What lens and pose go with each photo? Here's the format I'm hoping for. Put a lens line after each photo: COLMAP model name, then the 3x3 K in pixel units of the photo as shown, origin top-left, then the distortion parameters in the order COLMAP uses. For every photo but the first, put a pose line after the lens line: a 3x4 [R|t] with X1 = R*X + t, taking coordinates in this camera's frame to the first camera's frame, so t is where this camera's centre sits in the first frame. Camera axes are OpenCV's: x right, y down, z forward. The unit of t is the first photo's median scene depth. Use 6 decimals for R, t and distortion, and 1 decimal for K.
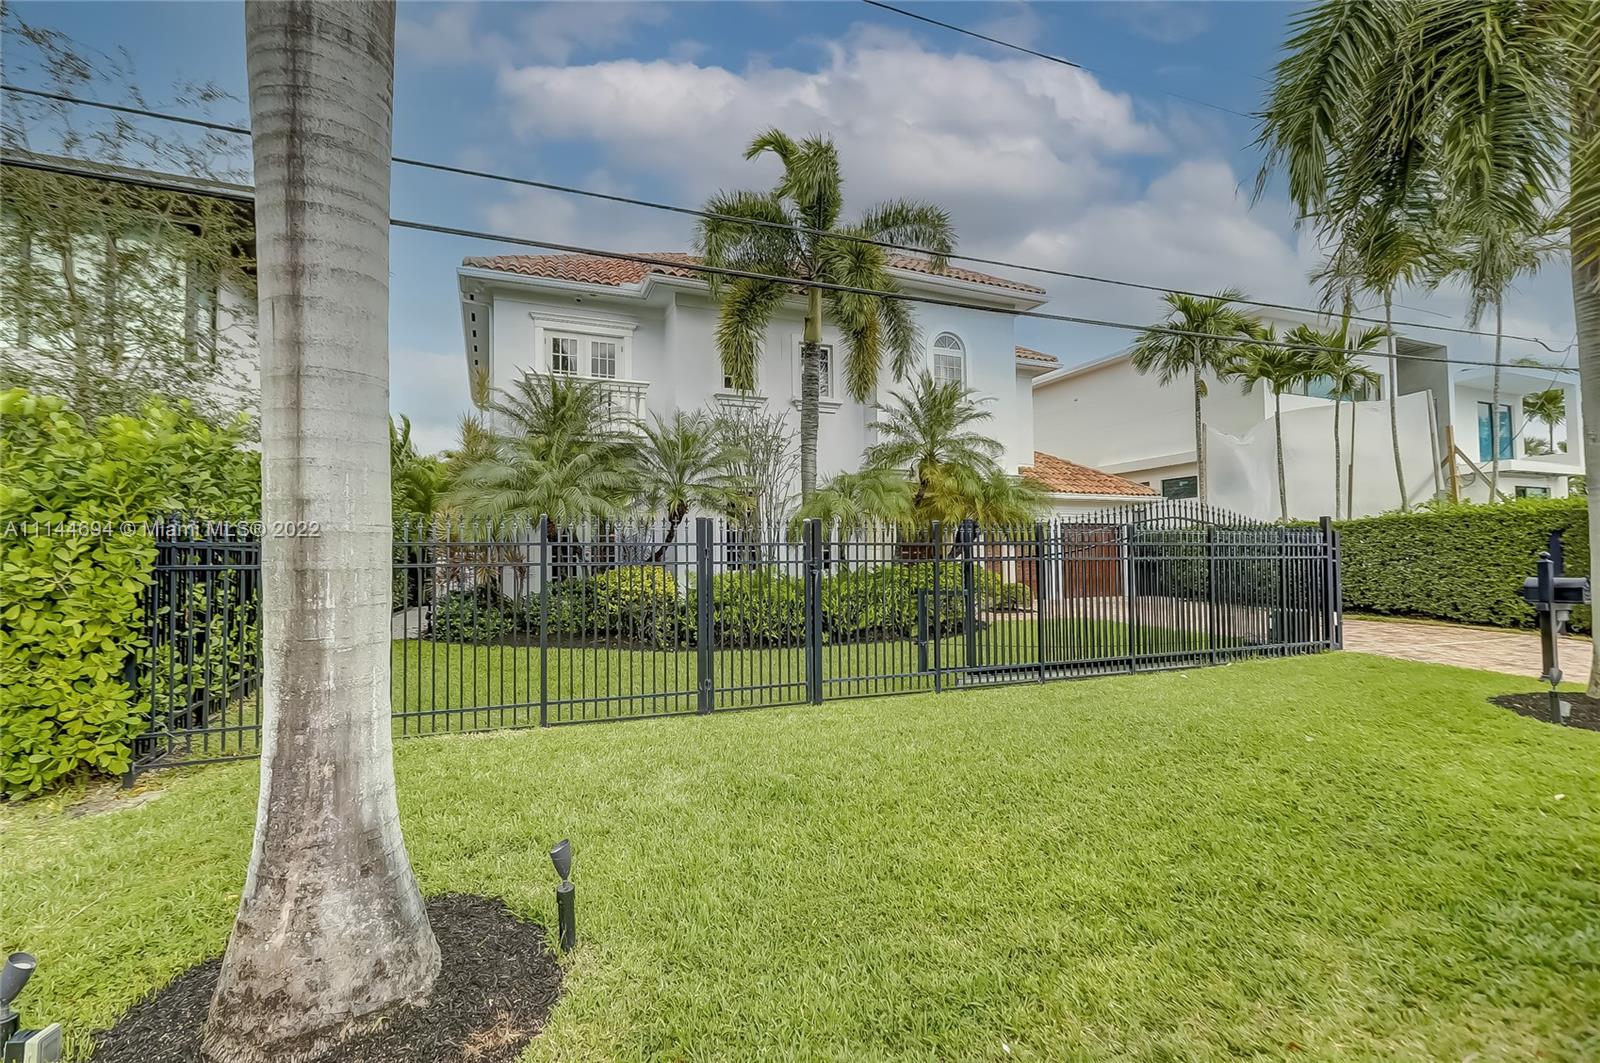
lens RADIAL K [[746.9, 0, 801.8], [0, 746.9, 595.4], [0, 0, 1]] dist [0.000521, 0.000522]
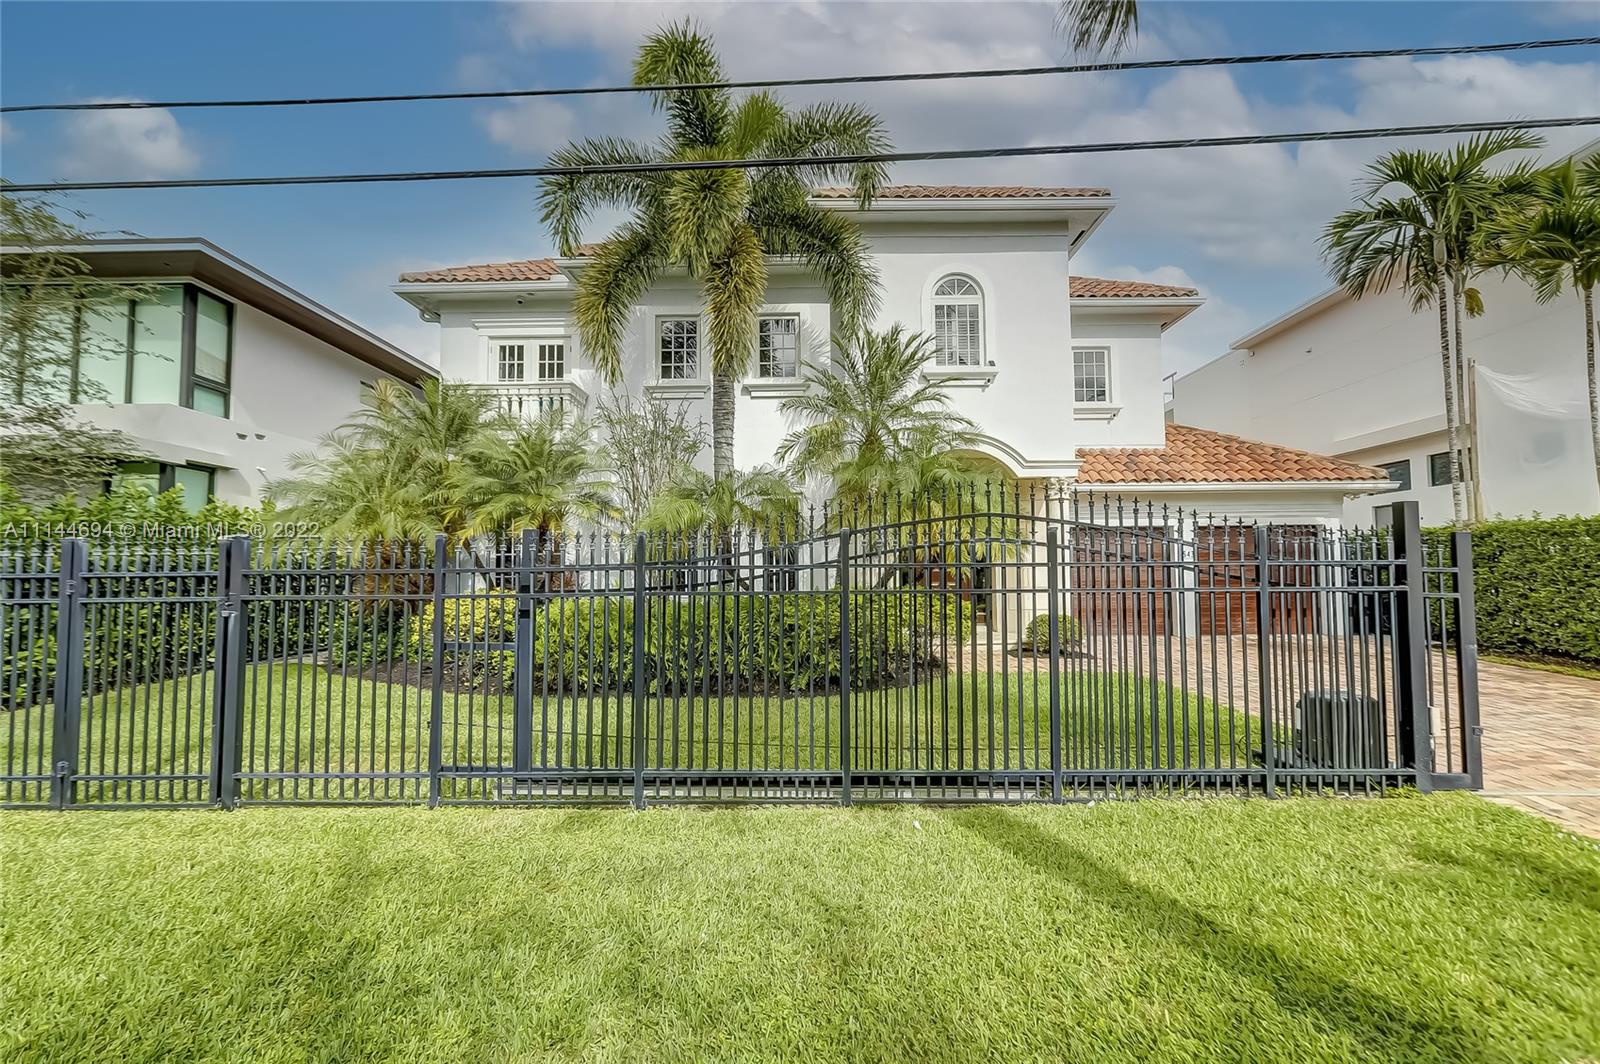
lens RADIAL K [[756.3, 0, 799.0], [0, 756.3, 562.9], [0, 0, 1]] dist [0.000361, 0.000166]
pose [[0.912738, -0.006719, -0.408491, 0.403666], [-0.017997, 0.998233, -0.056633, -0.023694], [0.408149, 0.059043, 0.911004, 0.305659]]
